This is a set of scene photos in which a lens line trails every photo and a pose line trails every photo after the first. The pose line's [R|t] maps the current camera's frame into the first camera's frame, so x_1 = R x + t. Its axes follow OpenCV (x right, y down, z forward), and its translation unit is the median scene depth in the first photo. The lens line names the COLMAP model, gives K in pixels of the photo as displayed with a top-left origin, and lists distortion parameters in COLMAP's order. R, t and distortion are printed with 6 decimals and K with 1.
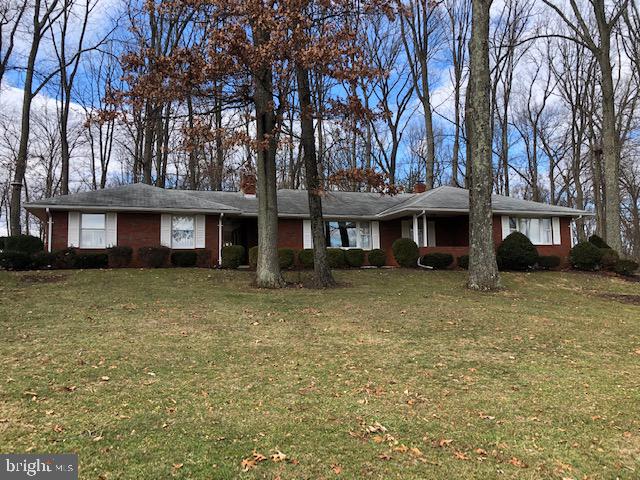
lens RADIAL K [[521.1, 0, 320.0], [0, 521.1, 240.0], [0, 0, 1]] dist [-0.001243, 0.001138]
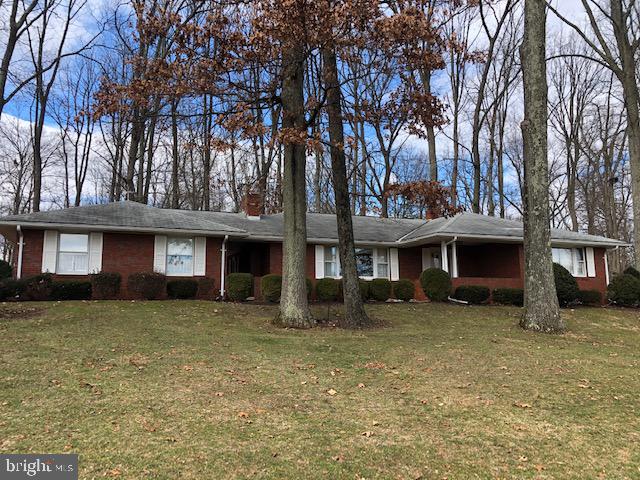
lens RADIAL K [[520.5, 0, 320.0], [0, 520.5, 240.0], [0, 0, 1]] dist [0.012422, -0.003375]
pose [[0.998561, 0.017720, 0.050625, -0.073206], [-0.015007, 0.998456, -0.053485, -0.000812], [-0.051495, 0.052648, 0.997285, 0.125165]]
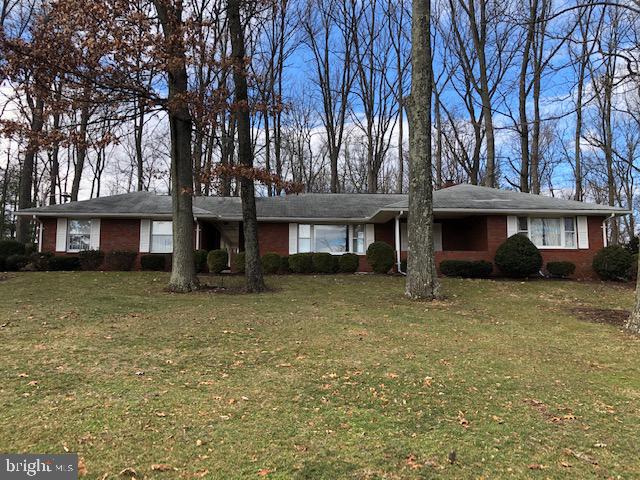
lens RADIAL K [[520.5, 0, 320.0], [0, 520.5, 240.0], [0, 0, 1]] dist [0.012422, -0.003375]
pose [[0.966446, -0.005477, -0.256812, 0.288923], [0.001783, 0.999892, -0.014616, 0.006811], [0.256865, 0.013668, 0.966351, 0.084022]]
